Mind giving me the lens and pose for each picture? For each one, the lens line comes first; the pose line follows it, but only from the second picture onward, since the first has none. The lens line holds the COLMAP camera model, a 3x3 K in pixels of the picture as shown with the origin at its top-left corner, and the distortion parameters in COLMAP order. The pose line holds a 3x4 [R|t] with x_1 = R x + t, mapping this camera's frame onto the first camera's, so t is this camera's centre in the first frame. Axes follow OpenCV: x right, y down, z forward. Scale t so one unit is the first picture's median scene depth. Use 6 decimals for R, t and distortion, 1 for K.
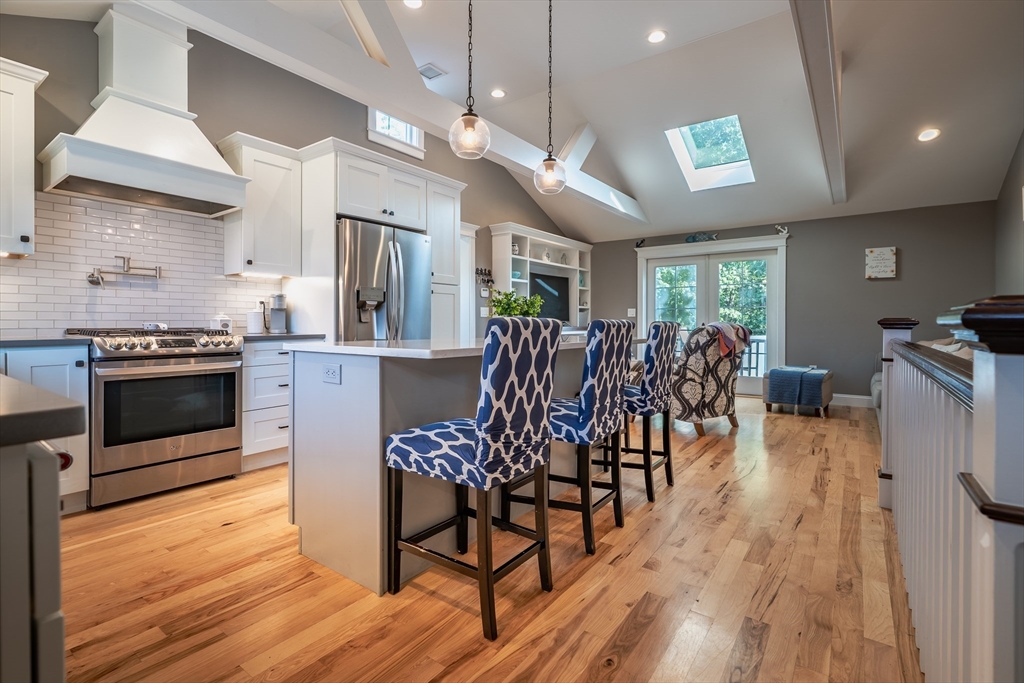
lens RADIAL K [[476.9, 0, 510.9], [0, 476.9, 325.2], [0, 0, 1]] dist [0.000286, -0.000098]
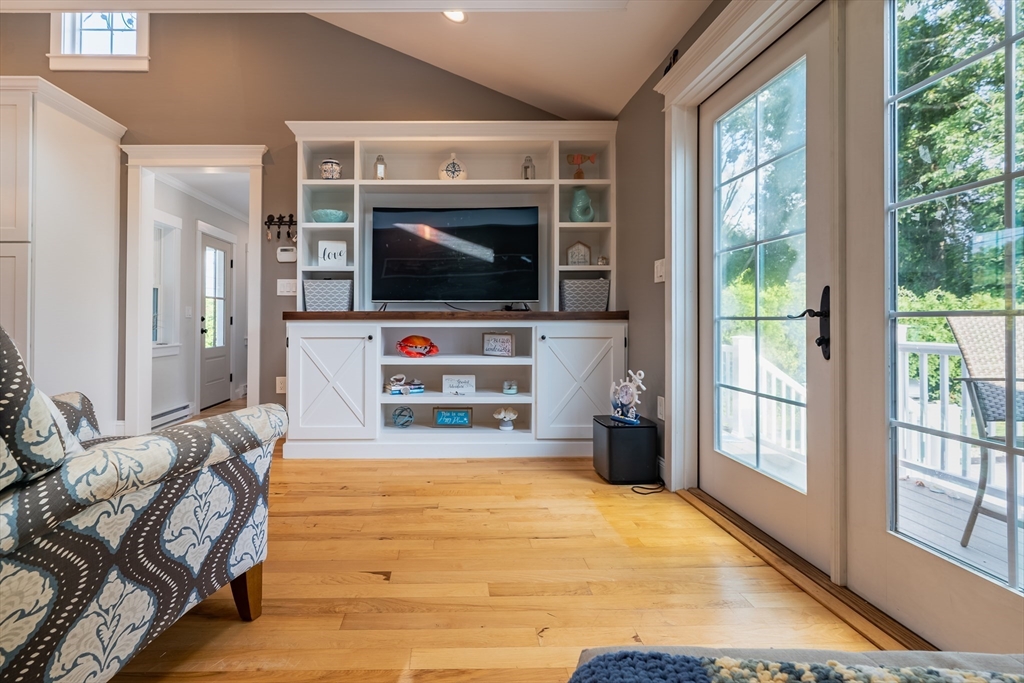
lens RADIAL K [[476.9, 0, 510.9], [0, 476.9, 325.2], [0, 0, 1]] dist [0.000286, -0.000098]
pose [[0.597858, -0.005577, -0.801583, 0.559870], [-0.005749, 0.999920, -0.011245, 0.023909], [0.801581, 0.011331, 0.597778, 0.824168]]
